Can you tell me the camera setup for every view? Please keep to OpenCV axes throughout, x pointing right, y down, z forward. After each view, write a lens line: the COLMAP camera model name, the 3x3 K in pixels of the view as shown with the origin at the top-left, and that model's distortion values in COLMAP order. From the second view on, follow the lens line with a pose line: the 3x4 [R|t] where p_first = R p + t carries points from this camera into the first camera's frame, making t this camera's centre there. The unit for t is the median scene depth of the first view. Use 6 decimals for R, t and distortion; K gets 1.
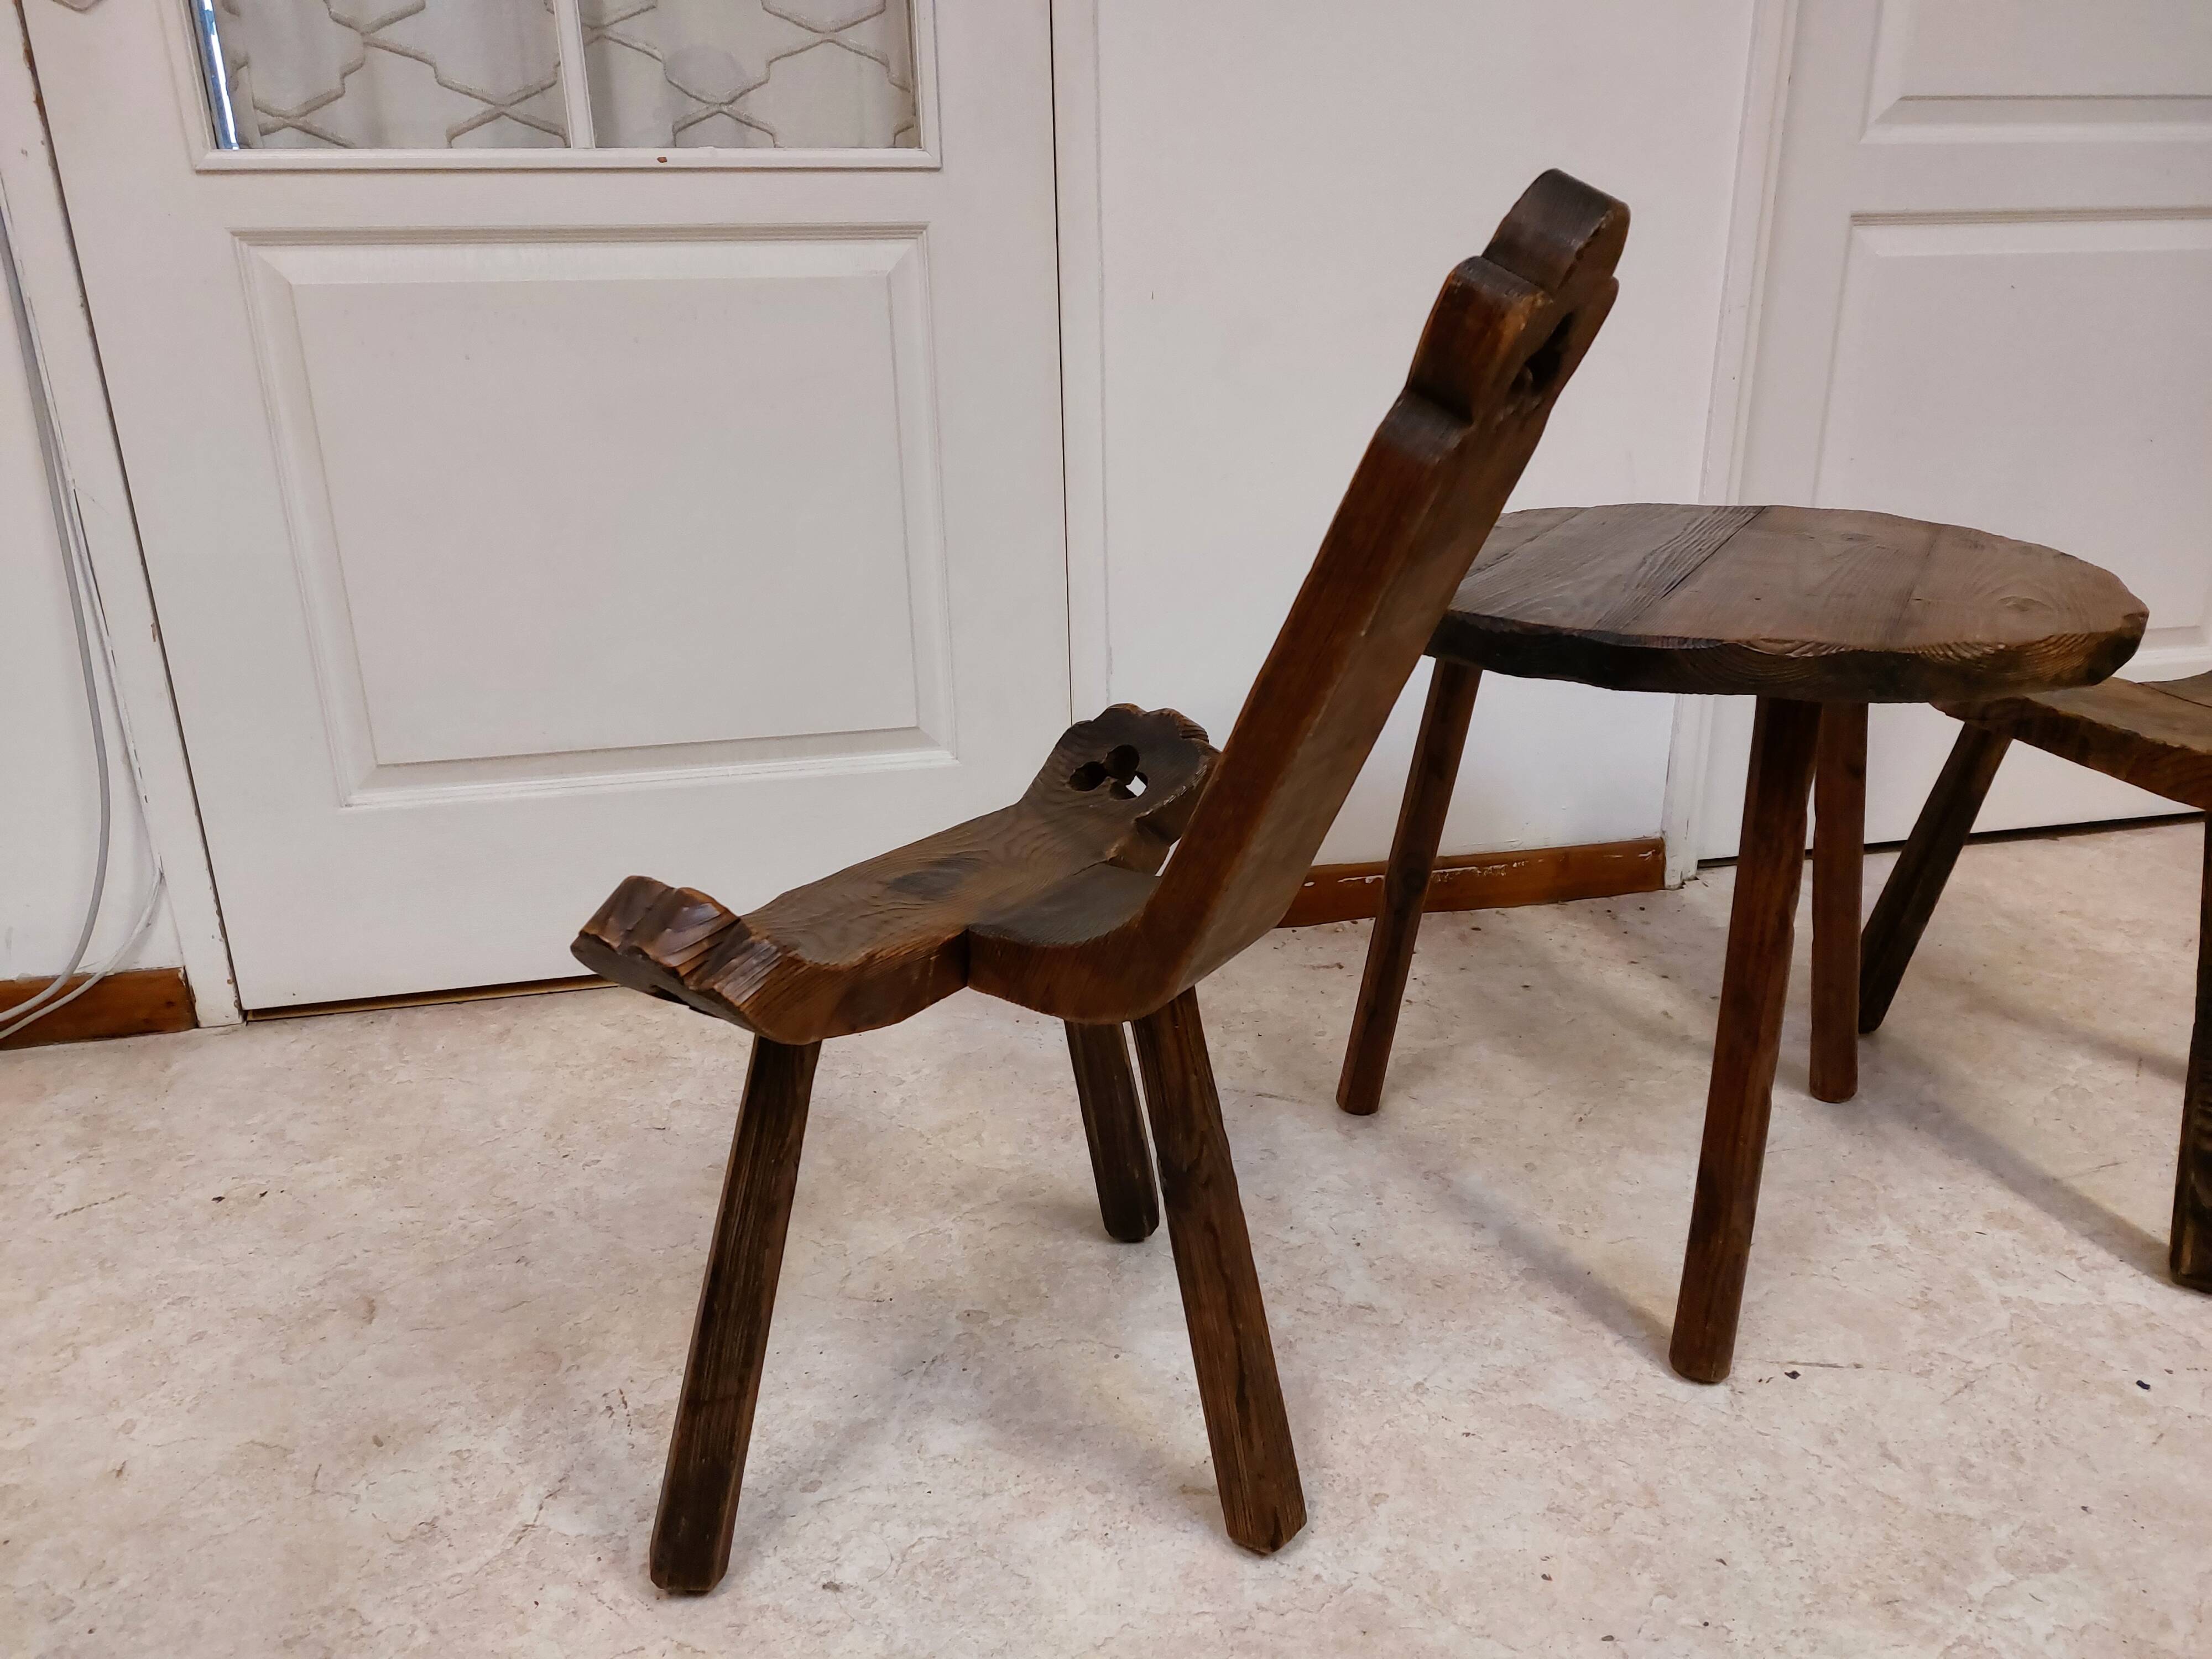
lens RADIAL K [[1560.6, 0, 1100.6], [0, 1560.6, 830.7], [0, 0, 1]] dist [0.049444, -0.036865]
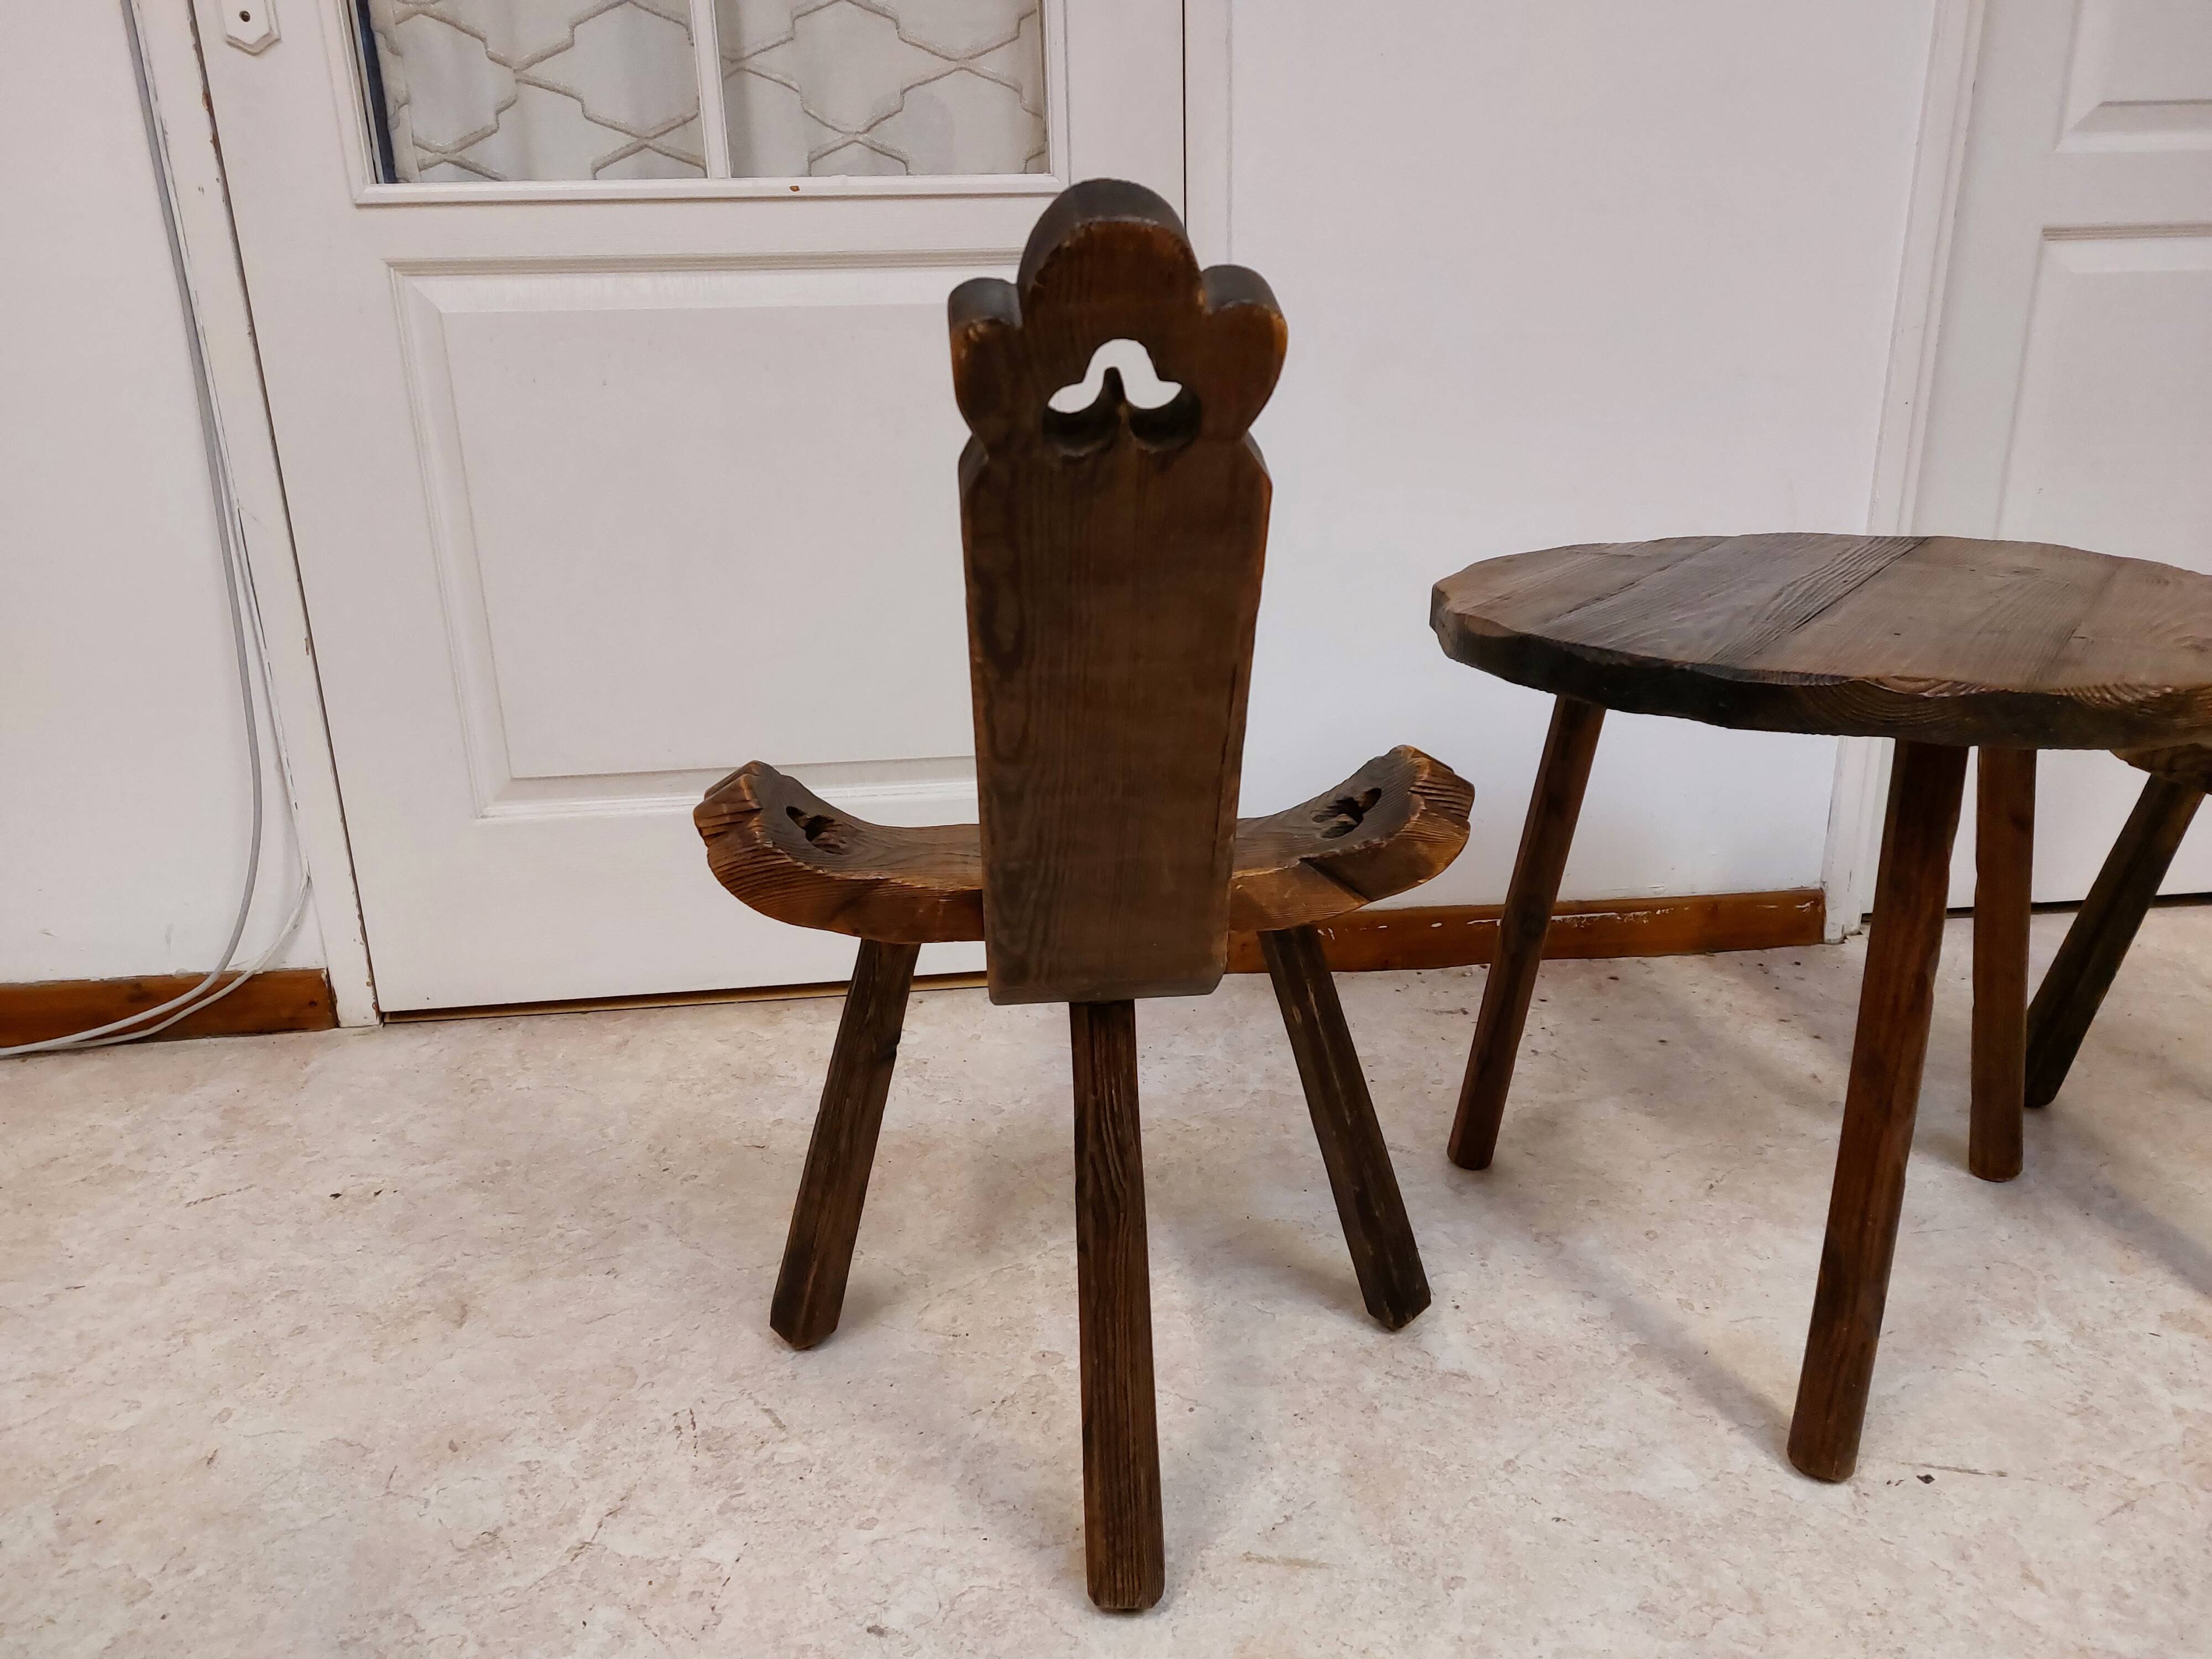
lens RADIAL K [[1560.6, 0, 1108.0], [0, 1560.6, 832.0], [0, 0, 1]] dist [0.049444, -0.036865]
pose [[0.994353, 0.027772, -0.102425, 0.040579], [-0.029641, 0.999420, -0.016771, -0.001263], [0.101900, 0.019712, 0.994599, 0.024501]]
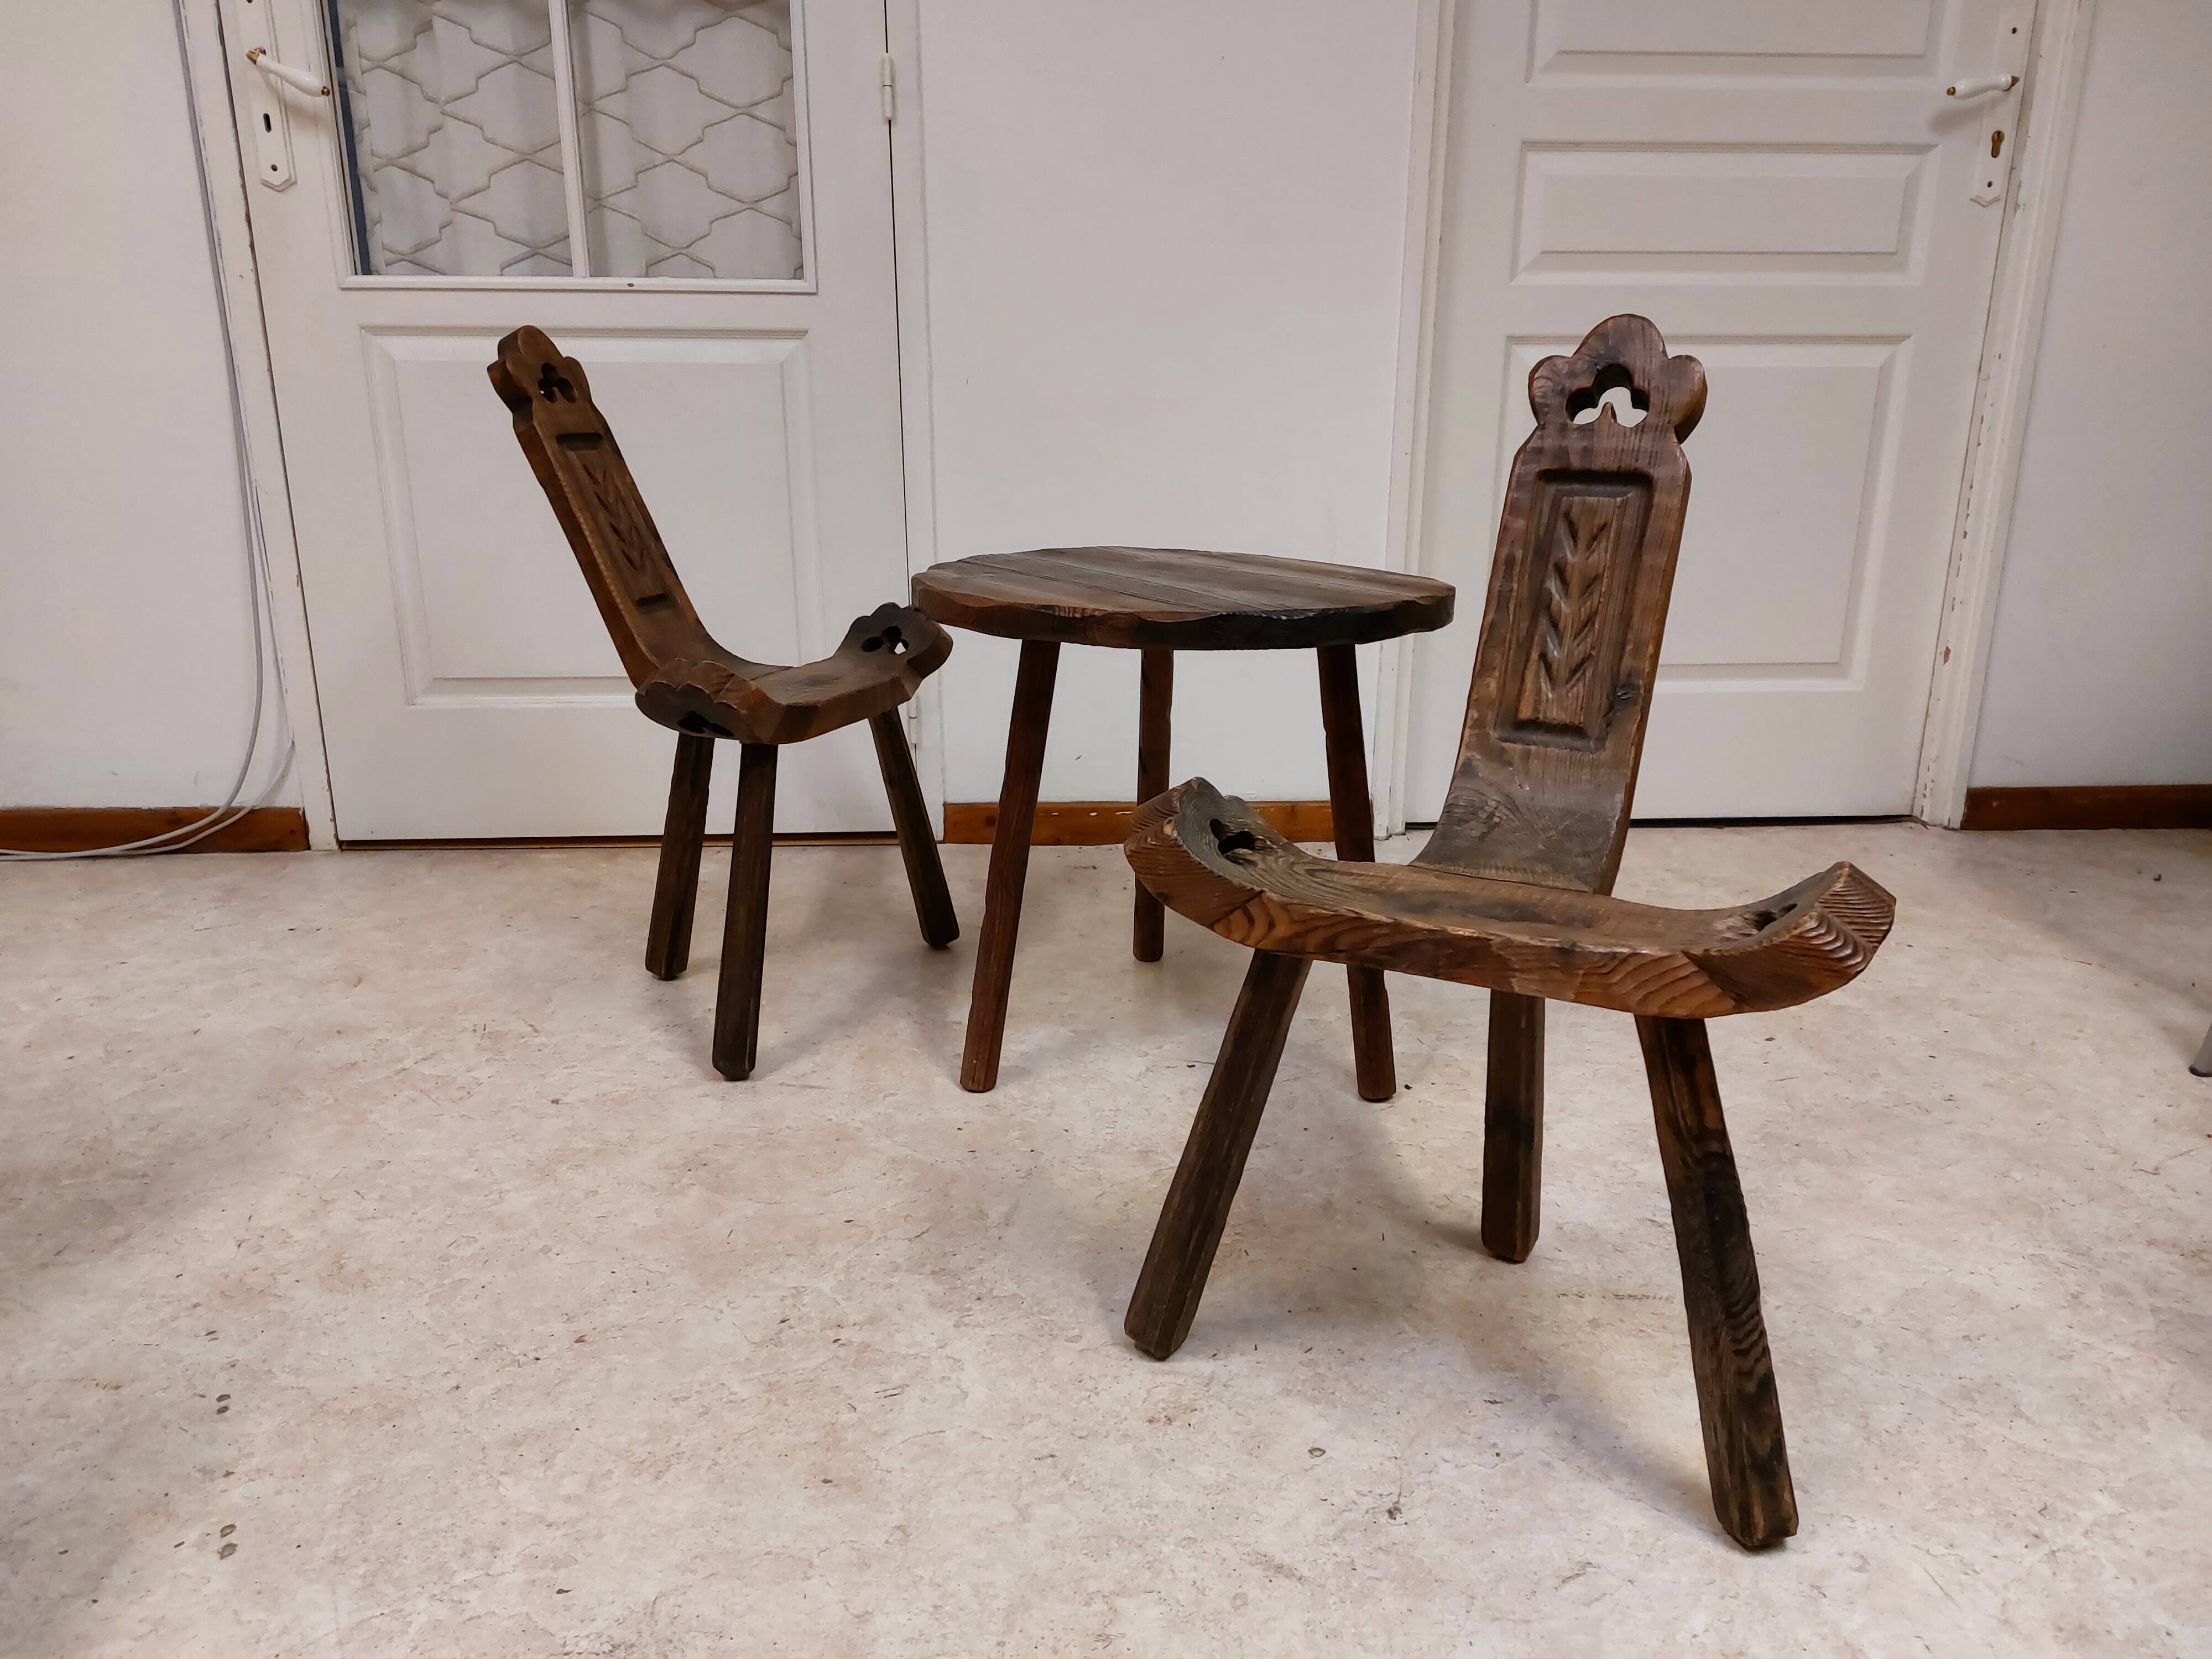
lens RADIAL K [[1560.6, 0, 1109.3], [0, 1560.6, 835.1], [0, 0, 1]] dist [0.049444, -0.036865]
pose [[0.989440, 0.060438, -0.131741, 0.449859], [-0.067051, 0.996672, -0.046355, 0.157204], [0.128501, 0.054699, 0.990200, -0.457221]]
